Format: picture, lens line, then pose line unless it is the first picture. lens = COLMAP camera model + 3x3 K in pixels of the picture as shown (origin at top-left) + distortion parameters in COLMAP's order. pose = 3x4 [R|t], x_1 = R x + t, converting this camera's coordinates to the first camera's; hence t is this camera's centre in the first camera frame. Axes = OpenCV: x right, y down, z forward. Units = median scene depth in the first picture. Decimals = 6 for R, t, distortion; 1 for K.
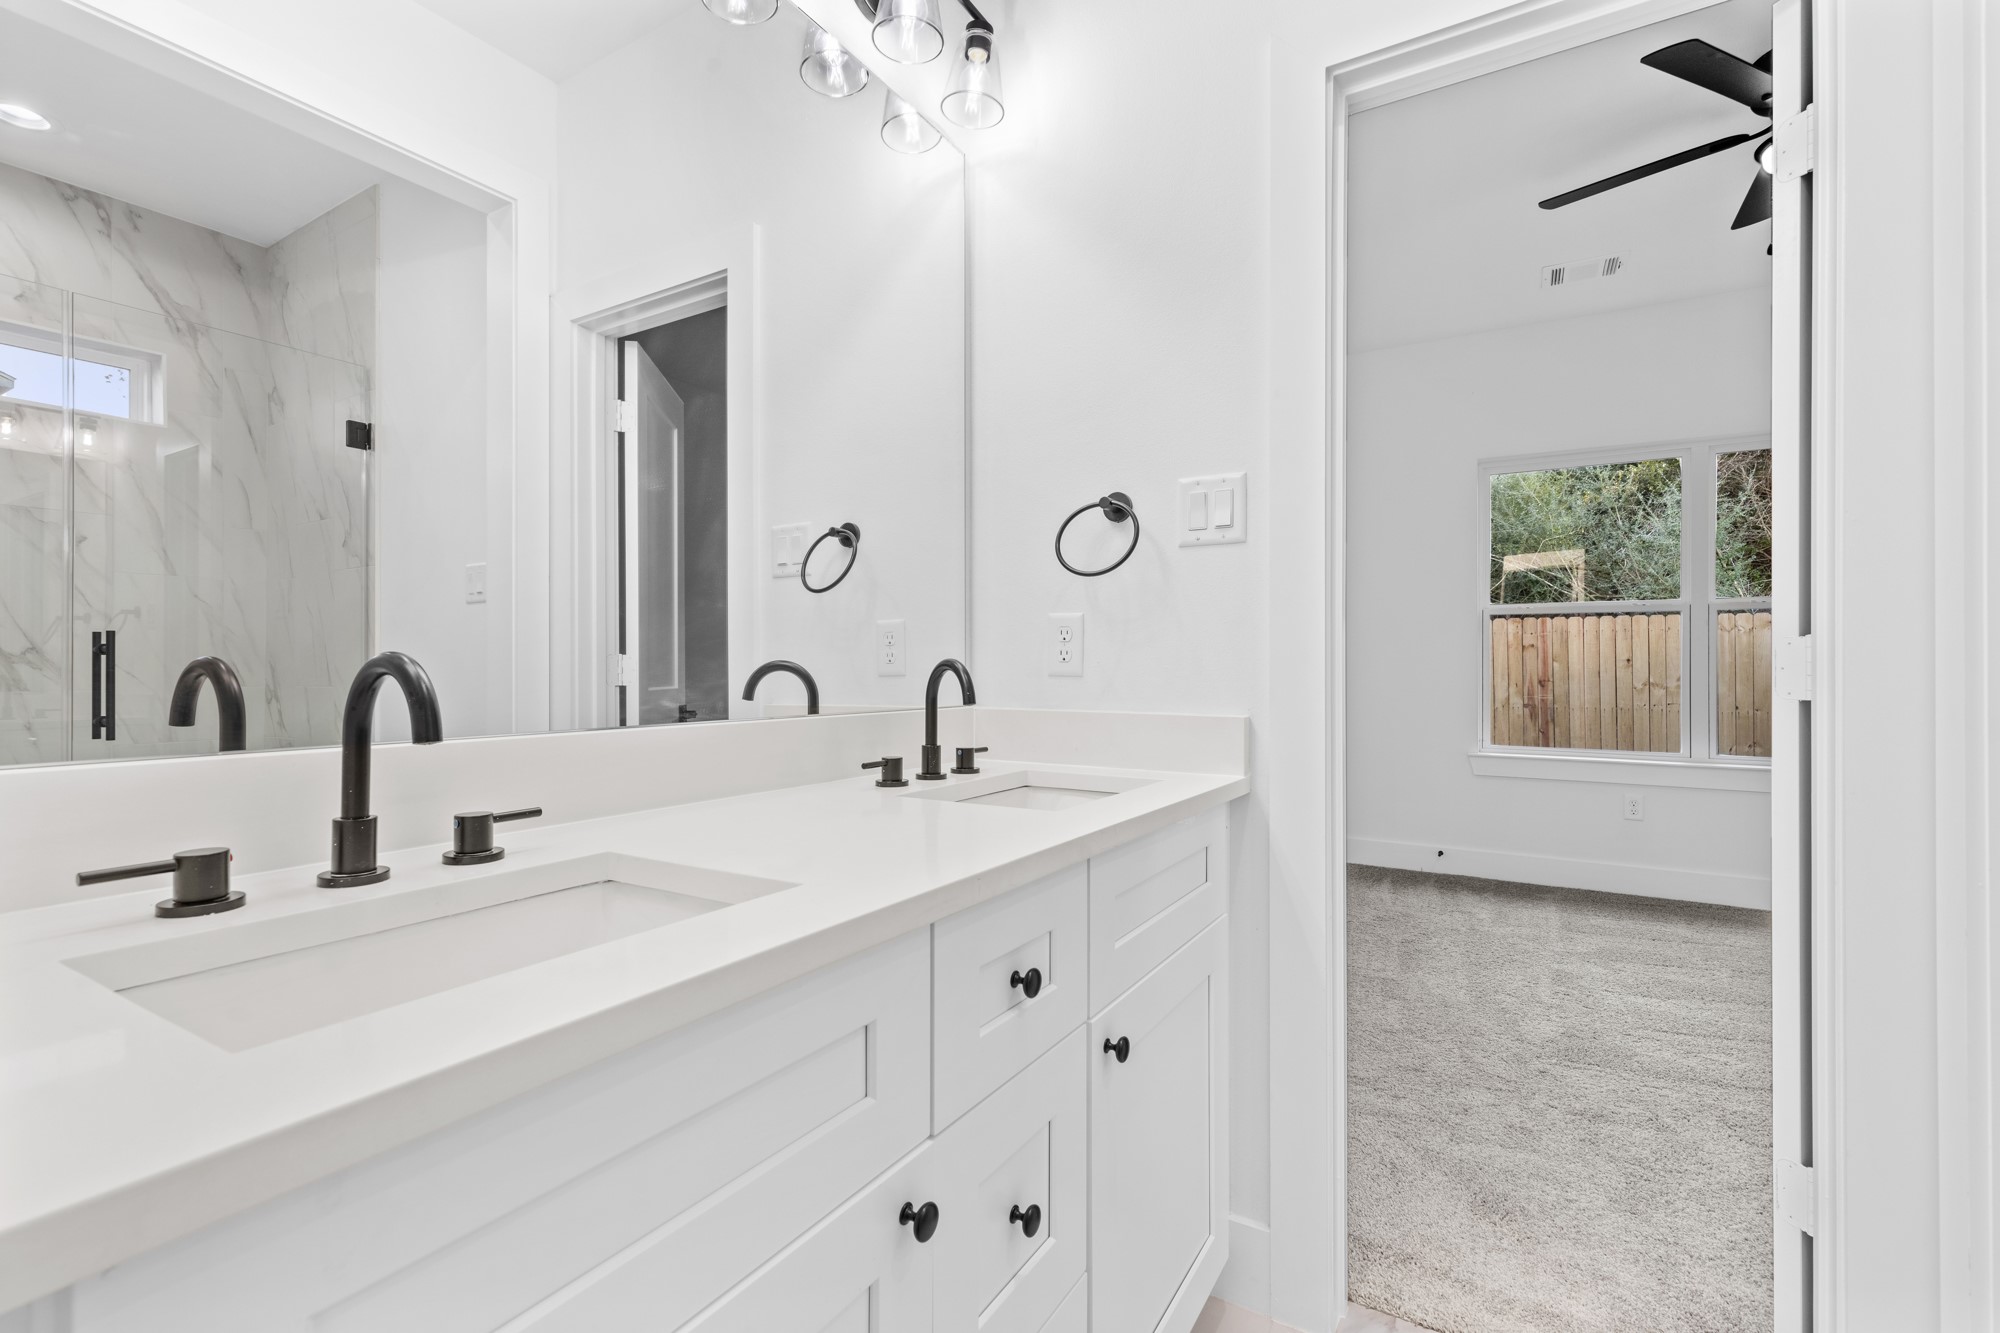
lens RADIAL K [[905.0, 0, 997.0], [0, 905.0, 658.3], [0, 0, 1]] dist [0.004200, -0.000628]
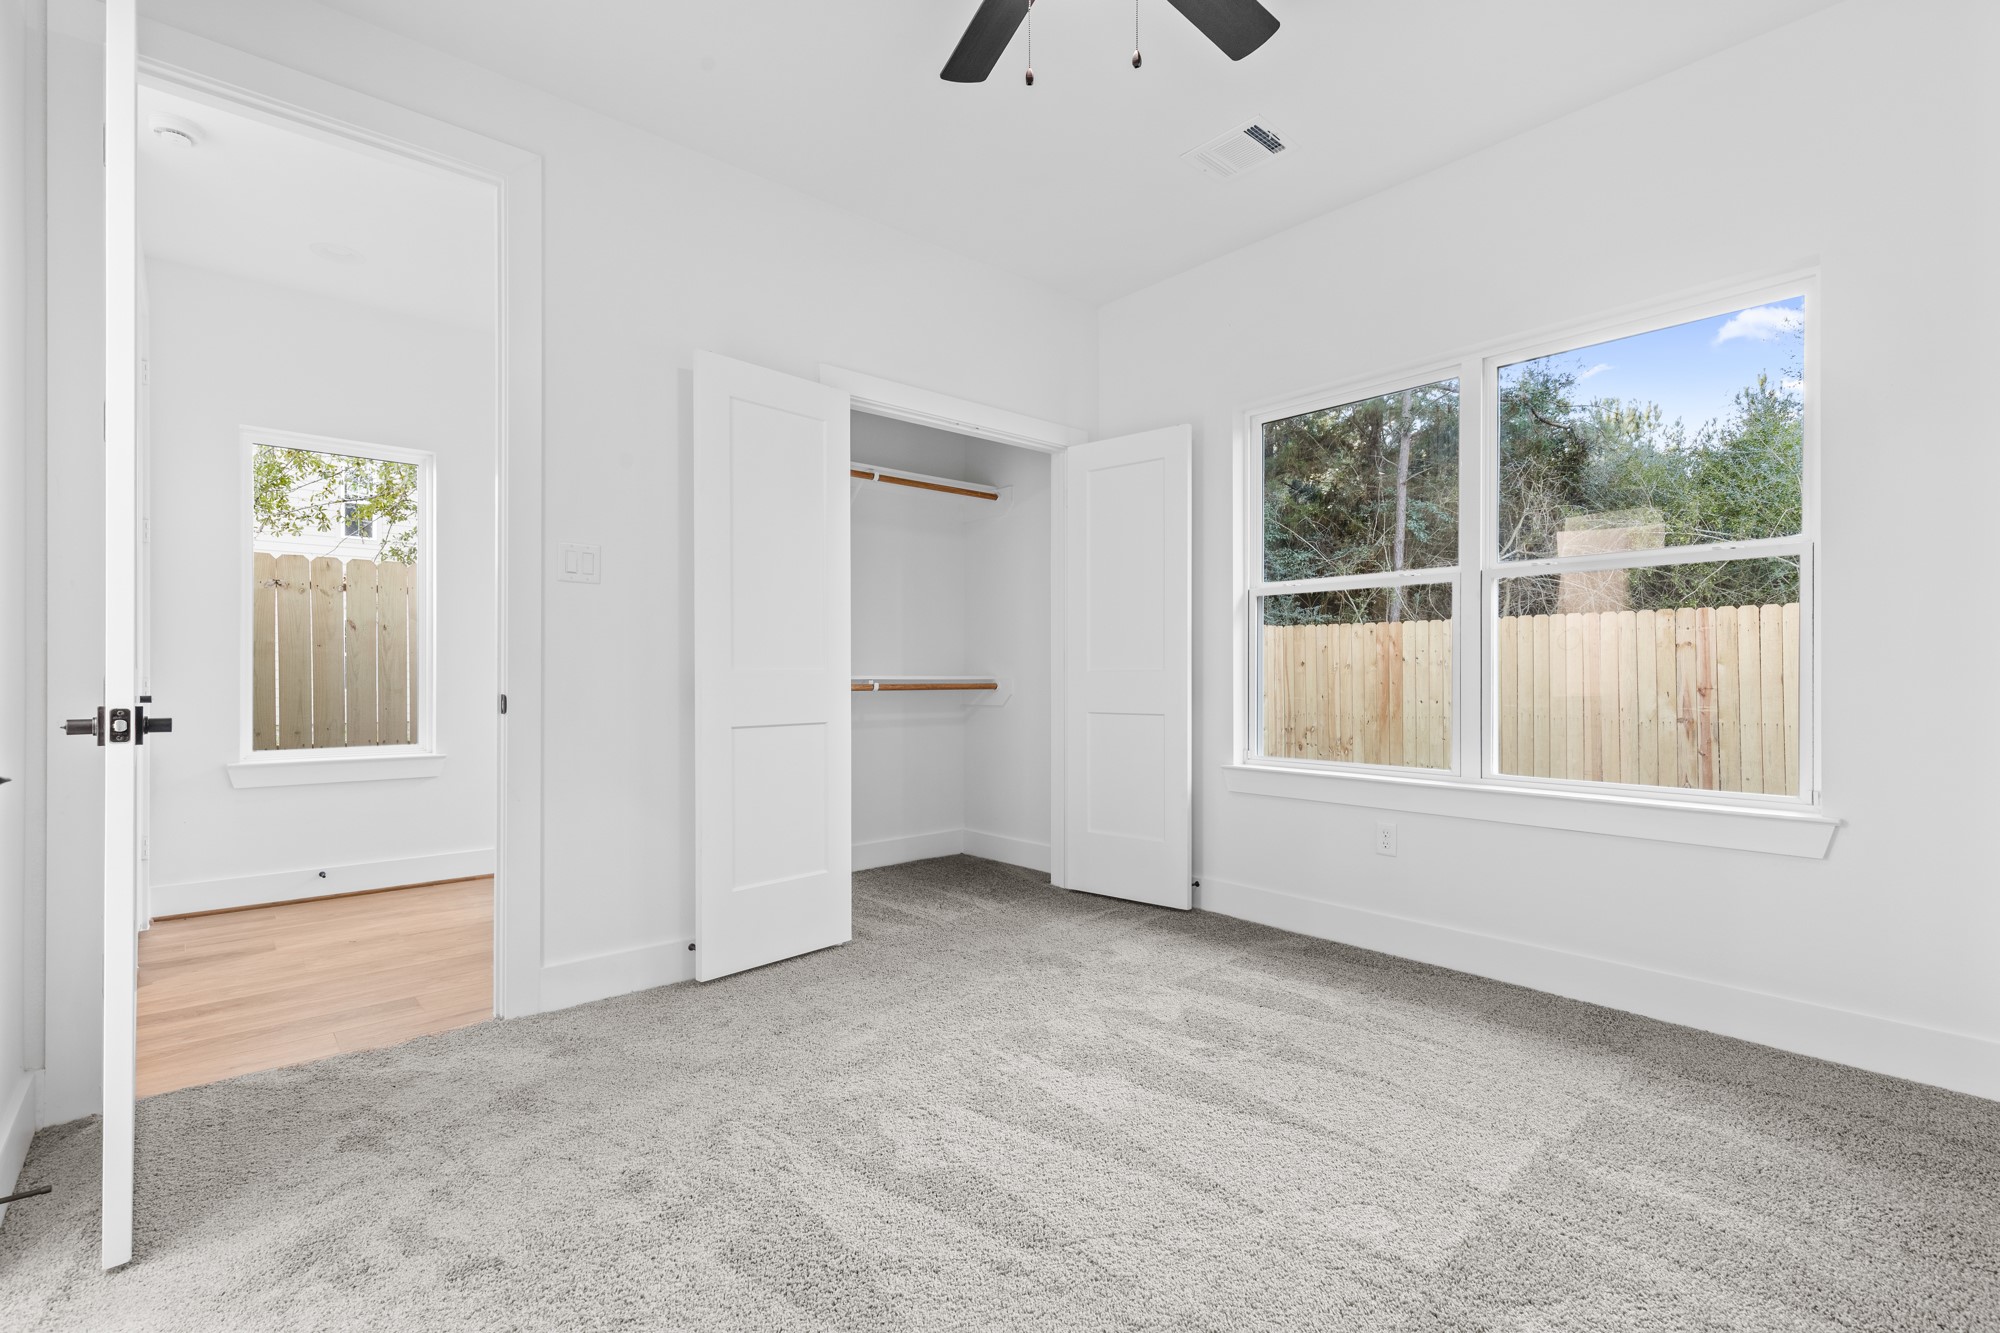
lens RADIAL K [[905.0, 0, 1008.4], [0, 905.0, 671.1], [0, 0, 1]] dist [0.004200, -0.000628]
pose [[0.950943, 0.002490, -0.309355, 0.278773], [-0.001476, 0.999993, 0.003509, 0.007822], [0.309362, -0.002880, 0.950940, 0.073222]]
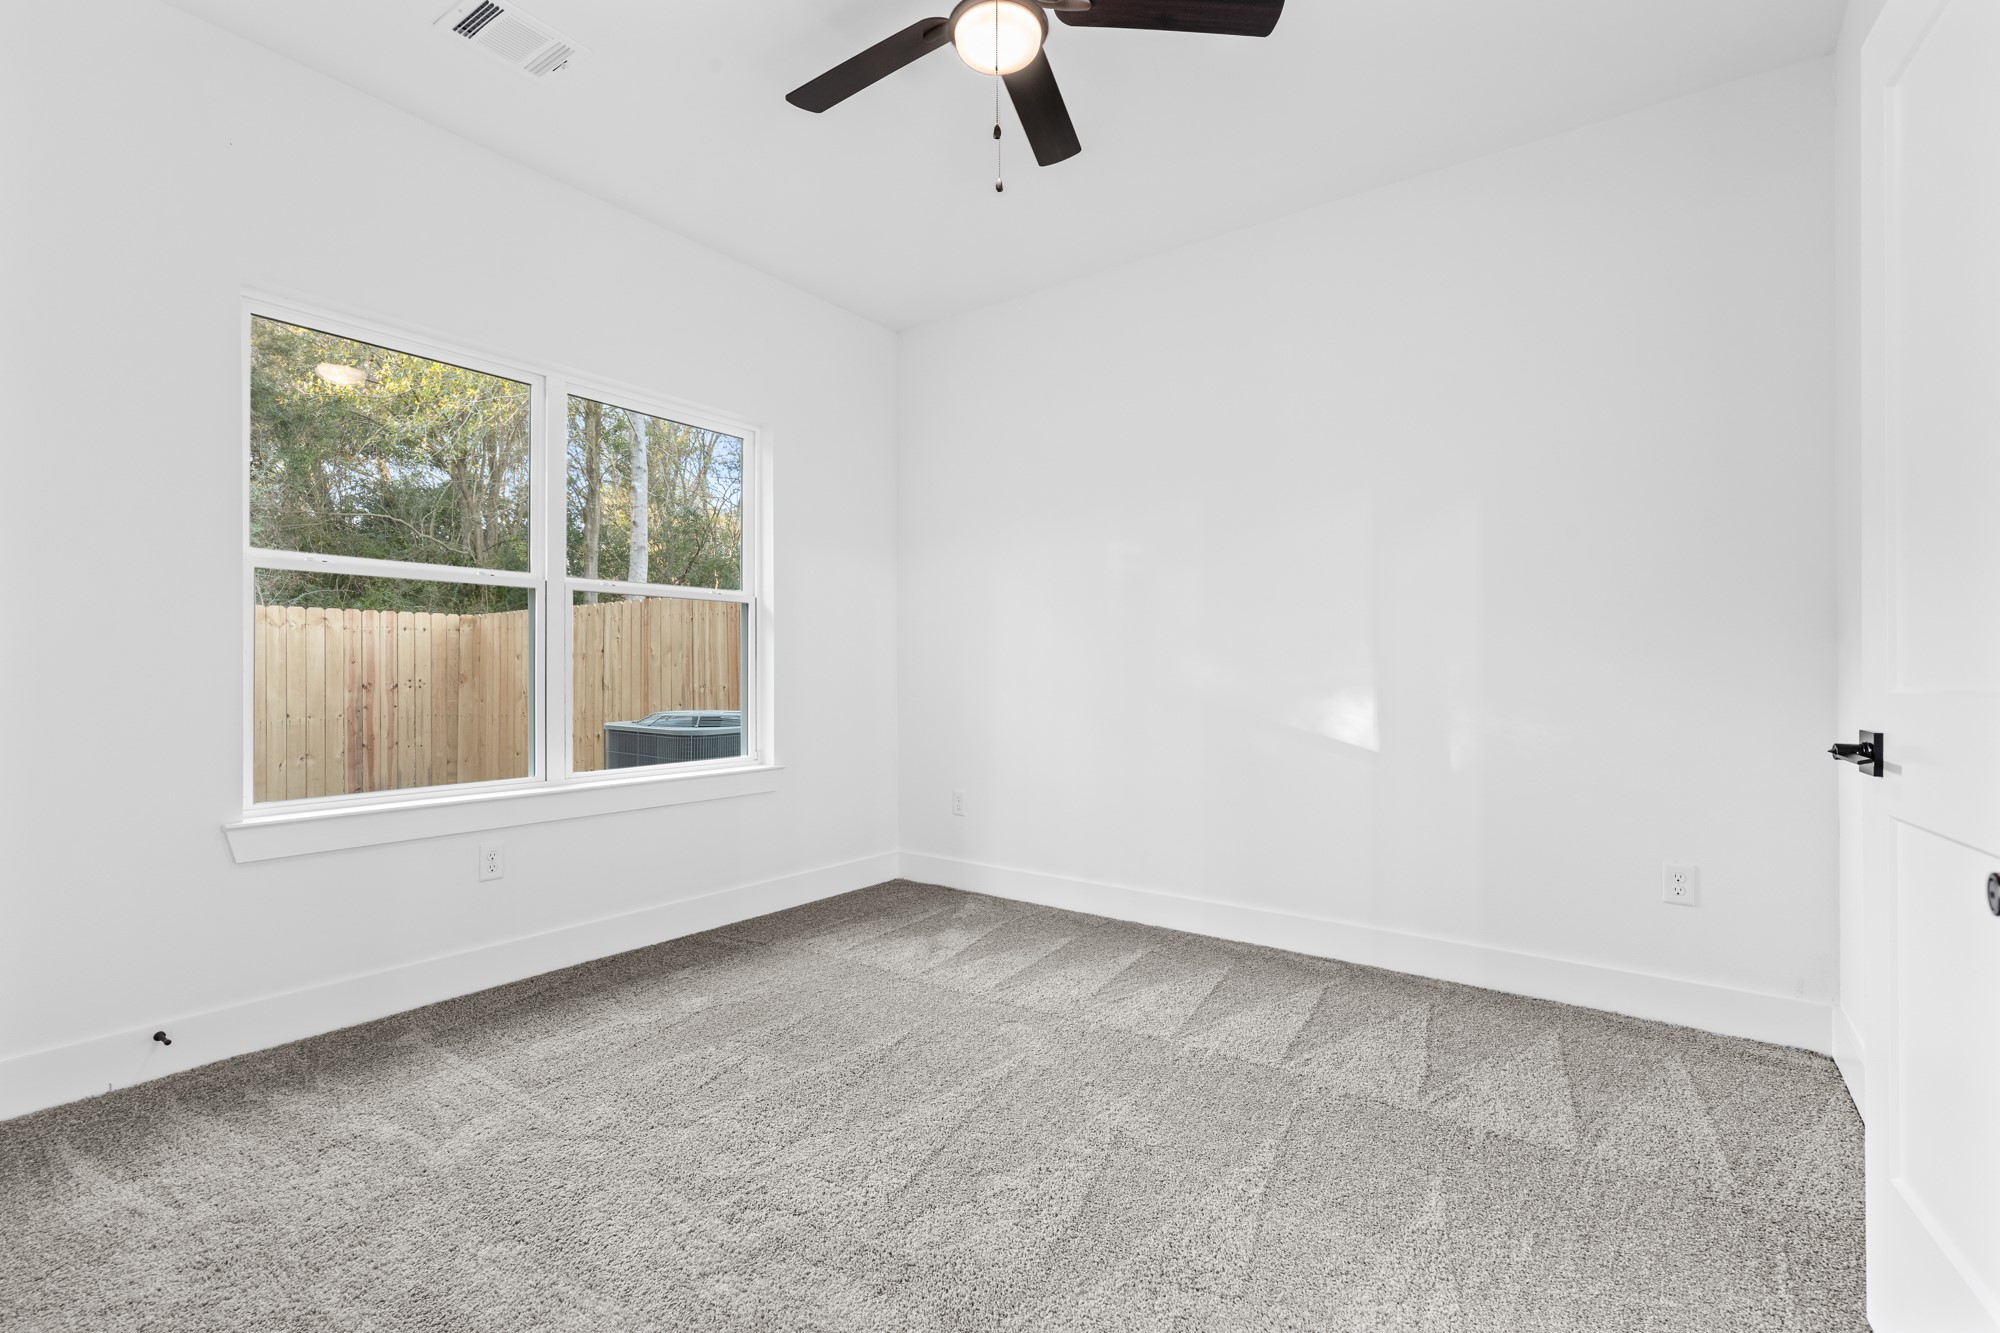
lens RADIAL K [[905.0, 0, 1007.7], [0, 905.0, 667.3], [0, 0, 1]] dist [0.004200, -0.000628]
pose [[0.089373, 0.001162, 0.995998, 0.017535], [-0.004783, 0.999988, -0.000738, 0.005572], [-0.995987, -0.004698, 0.089378, 0.240277]]
